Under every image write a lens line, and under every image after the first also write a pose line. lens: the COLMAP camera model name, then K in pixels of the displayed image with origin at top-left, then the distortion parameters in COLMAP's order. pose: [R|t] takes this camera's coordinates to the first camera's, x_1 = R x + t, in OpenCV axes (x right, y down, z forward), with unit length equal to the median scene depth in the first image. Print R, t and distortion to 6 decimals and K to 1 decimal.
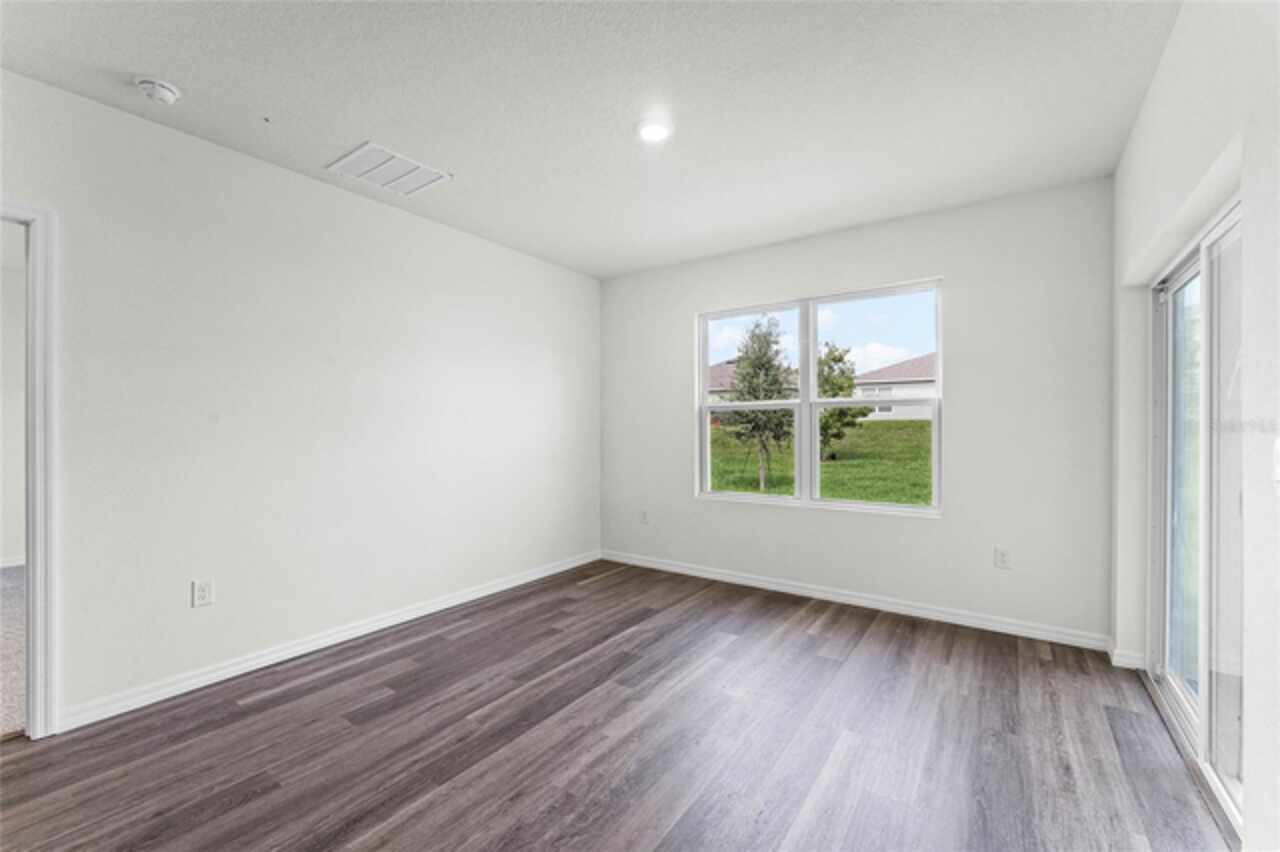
lens RADIAL K [[523.5, 0, 636.4], [0, 523.5, 431.6], [0, 0, 1]] dist [-0.000668, -0.000233]
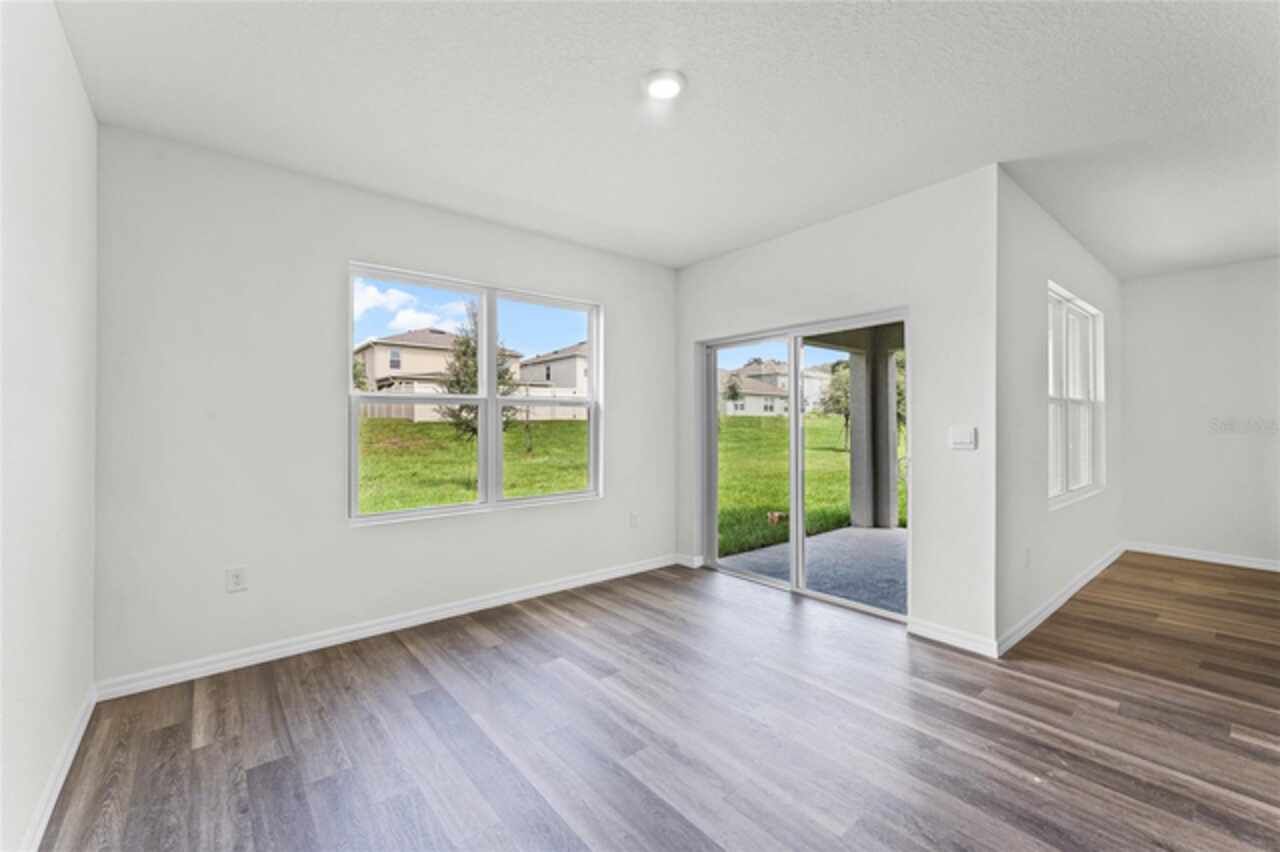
lens RADIAL K [[523.5, 0, 637.7], [0, 523.5, 422.2], [0, 0, 1]] dist [-0.000668, -0.000233]
pose [[0.256627, 0.001972, 0.966509, -0.513862], [0.008109, 0.999958, -0.004193, -0.005260], [-0.966477, 0.008913, 0.256600, 0.517758]]
